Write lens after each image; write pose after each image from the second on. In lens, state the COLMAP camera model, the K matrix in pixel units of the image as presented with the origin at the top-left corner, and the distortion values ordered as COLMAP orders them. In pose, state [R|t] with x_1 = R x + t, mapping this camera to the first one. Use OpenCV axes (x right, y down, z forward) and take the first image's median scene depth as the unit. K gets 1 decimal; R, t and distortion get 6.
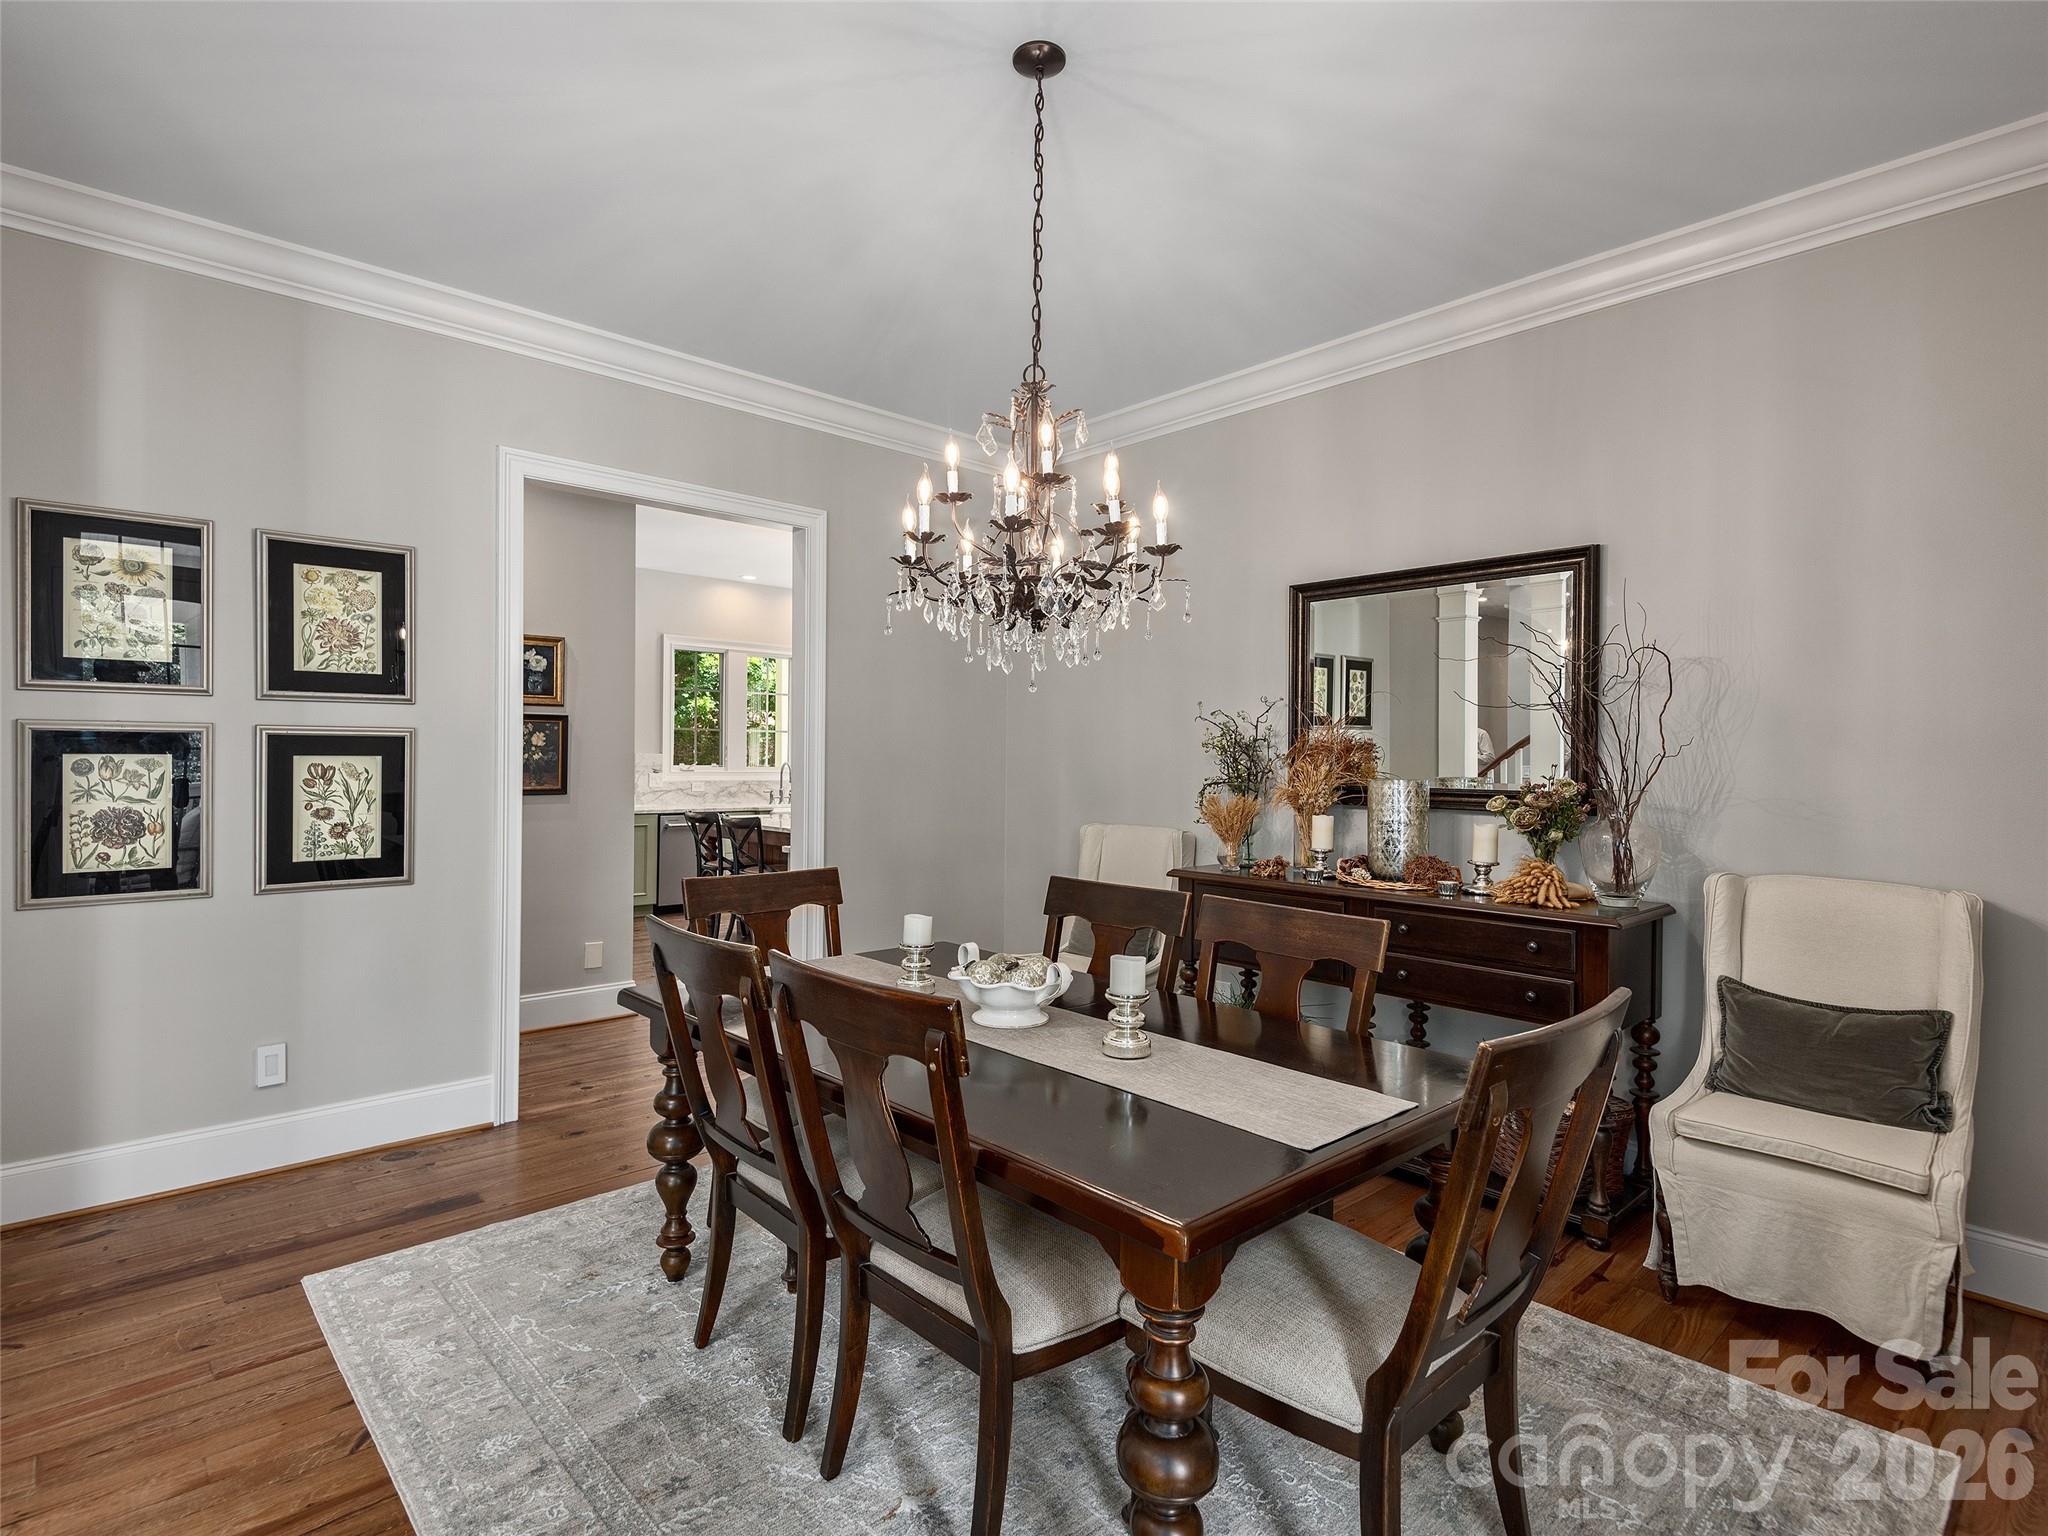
lens RADIAL K [[1067.2, 0, 1035.3], [0, 1067.2, 754.0], [0, 0, 1]] dist [0.030162, -0.016008]
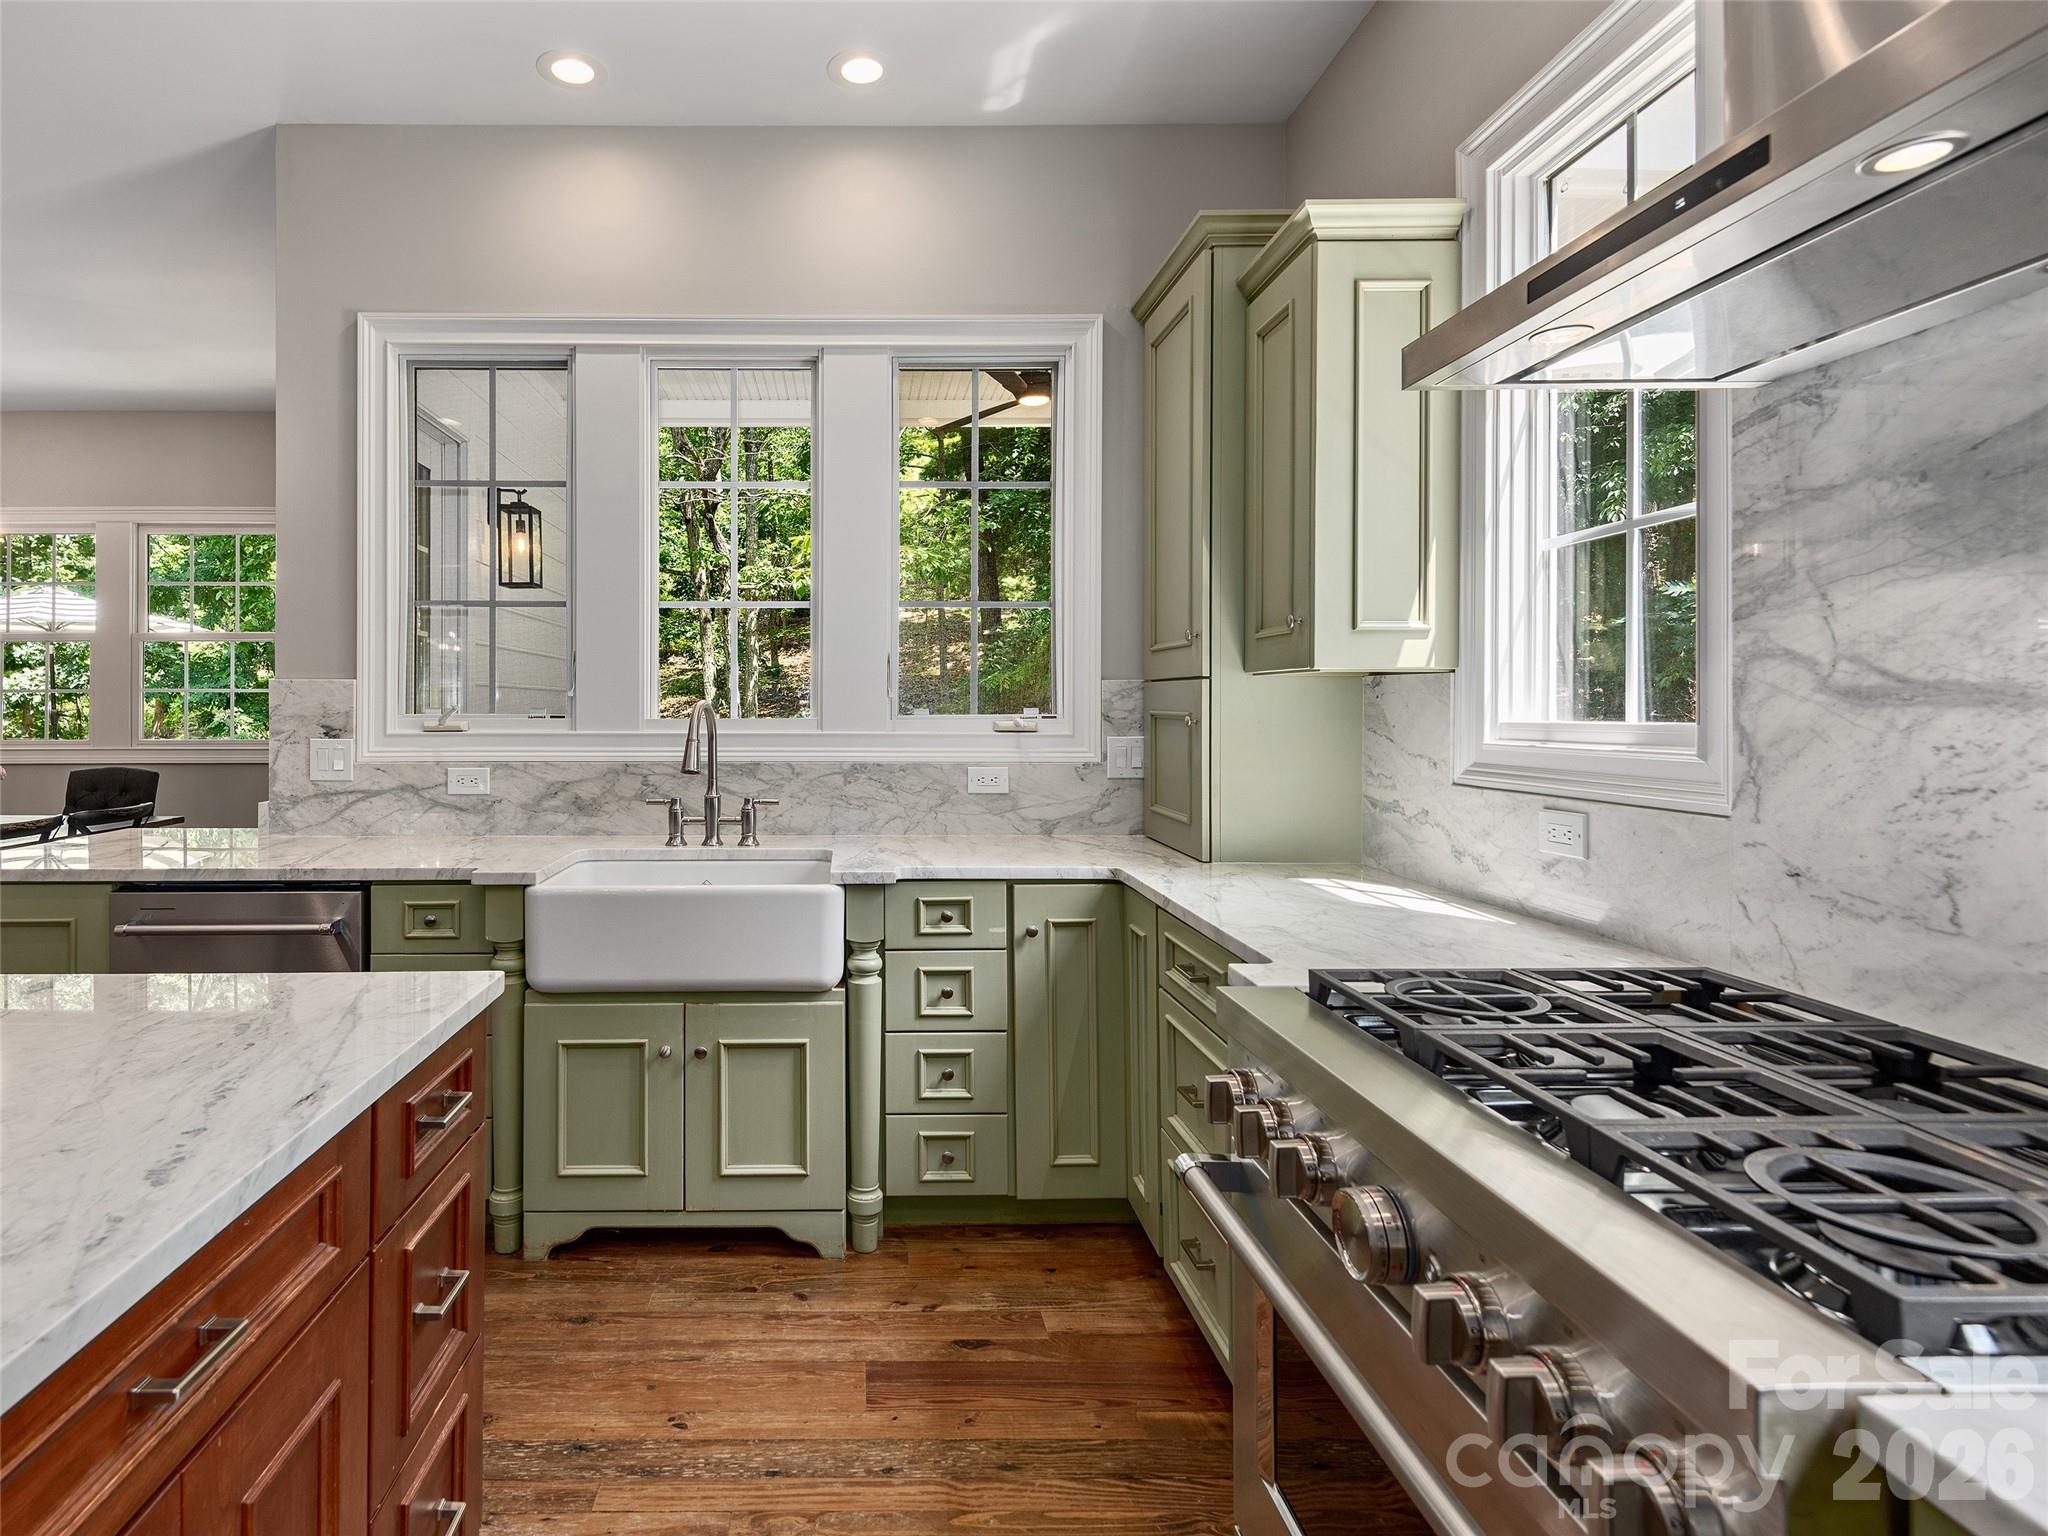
lens RADIAL K [[1067.2, 0, 871.0], [0, 1067.2, 712.5], [0, 0, 1]] dist [0.030162, -0.016008]
pose [[0.732172, -0.009308, -0.681056, -0.013511], [0.006522, 0.999957, -0.006655, 0.013316], [0.681088, 0.000431, 0.732201, 0.831532]]
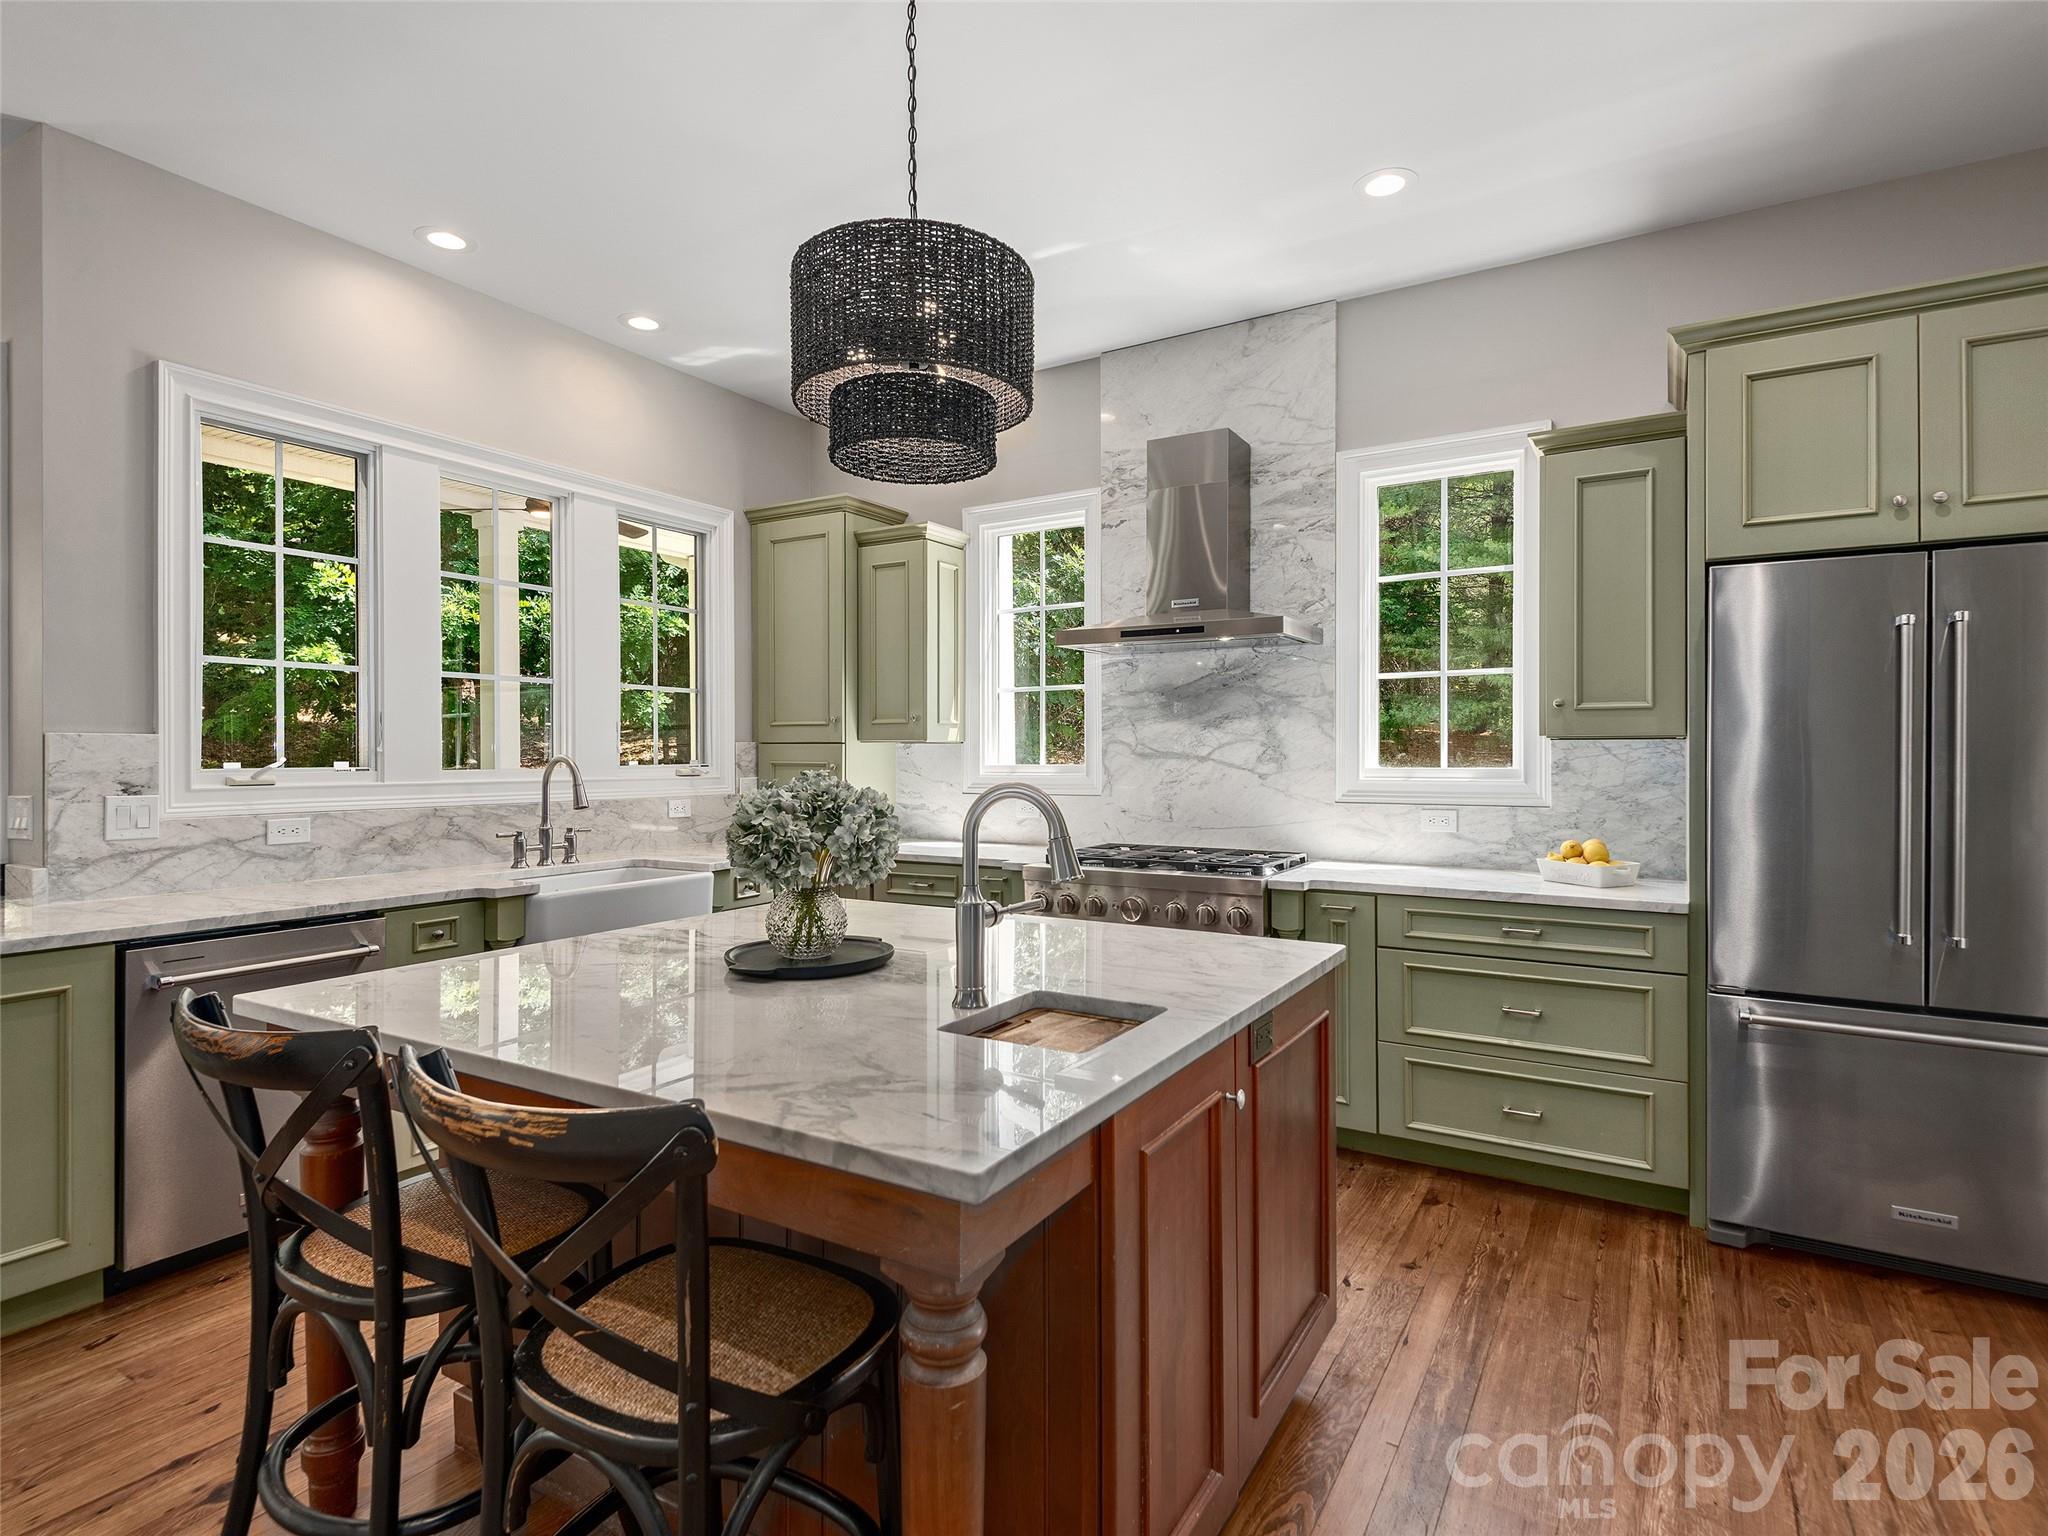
lens RADIAL K [[1067.2, 0, 988.5], [0, 1067.2, 752.6], [0, 0, 1]] dist [0.030162, -0.016008]
pose [[0.969457, -0.013852, 0.244869, -0.181026], [0.015067, 0.999882, -0.003091, 0.010419], [-0.244797, 0.006686, 0.969551, 0.605432]]
